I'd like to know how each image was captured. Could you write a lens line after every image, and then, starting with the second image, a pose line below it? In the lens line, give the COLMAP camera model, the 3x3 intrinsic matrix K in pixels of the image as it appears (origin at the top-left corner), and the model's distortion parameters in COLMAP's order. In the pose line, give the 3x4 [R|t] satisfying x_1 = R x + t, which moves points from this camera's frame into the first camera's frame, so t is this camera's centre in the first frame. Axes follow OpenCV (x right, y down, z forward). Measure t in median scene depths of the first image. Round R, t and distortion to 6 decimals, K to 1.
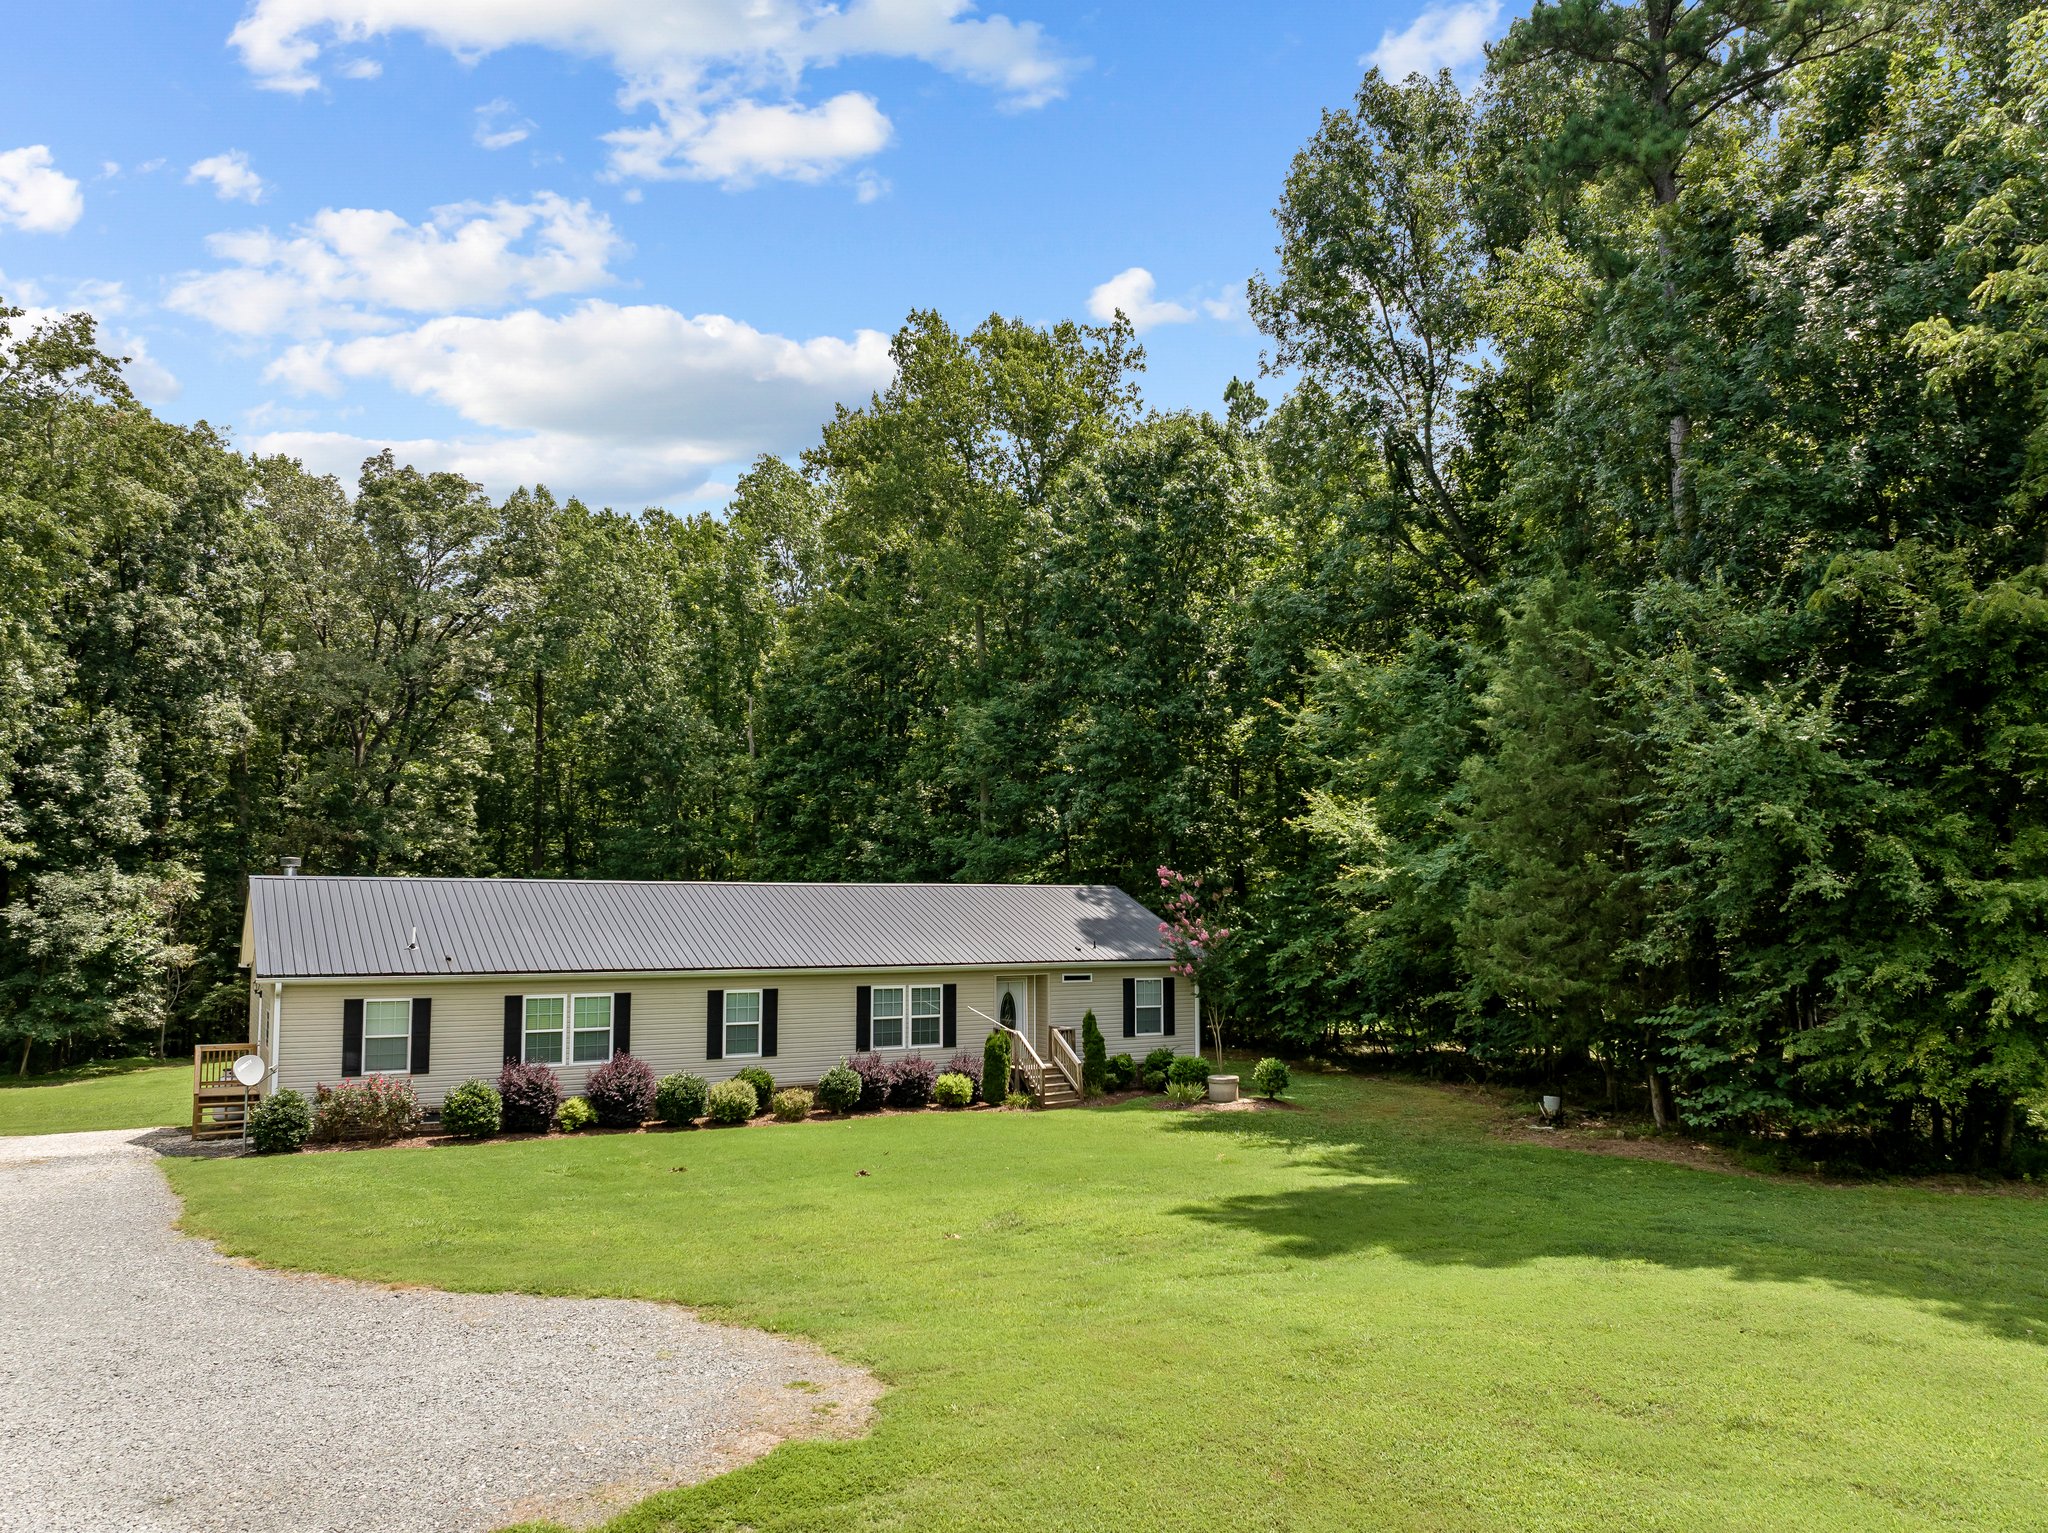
lens RADIAL K [[1449.9, 0, 1006.8], [0, 1449.9, 766.0], [0, 0, 1]] dist [-0.035189, -0.002848]
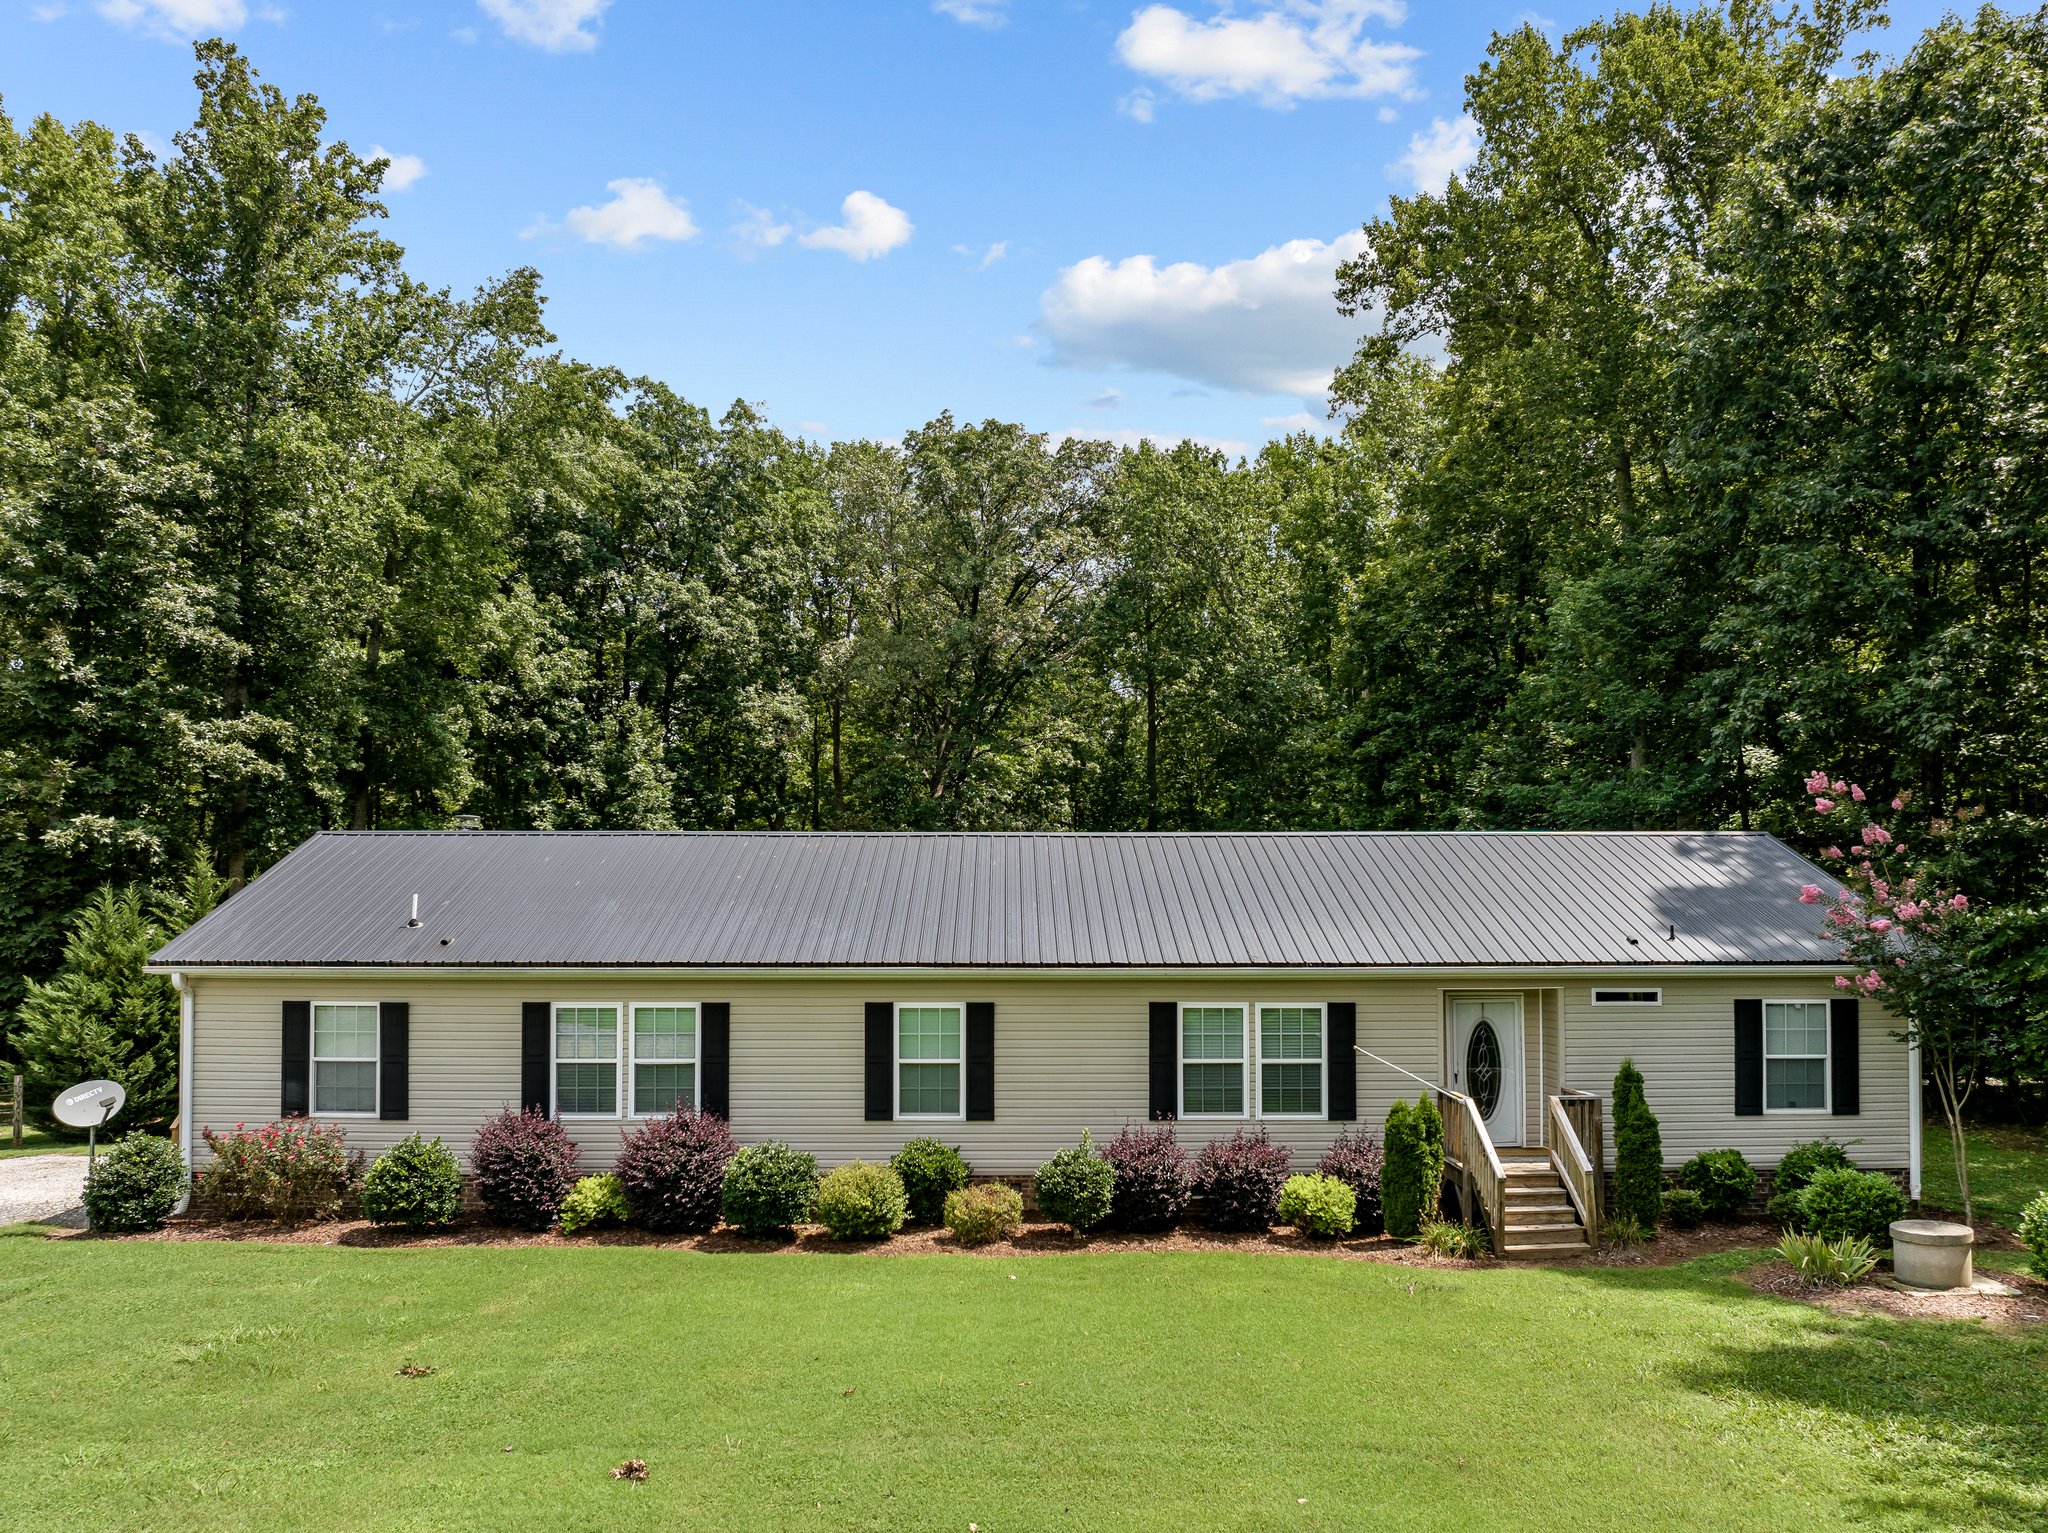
lens RADIAL K [[1475.9, 0, 1013.9], [0, 1475.9, 876.0], [0, 0, 1]] dist [-0.053474, 0.028334]
pose [[0.869468, -0.021215, -0.493533, 0.121786], [0.049902, 0.997739, 0.045024, 0.075009], [0.491462, -0.063775, 0.868561, 0.479130]]
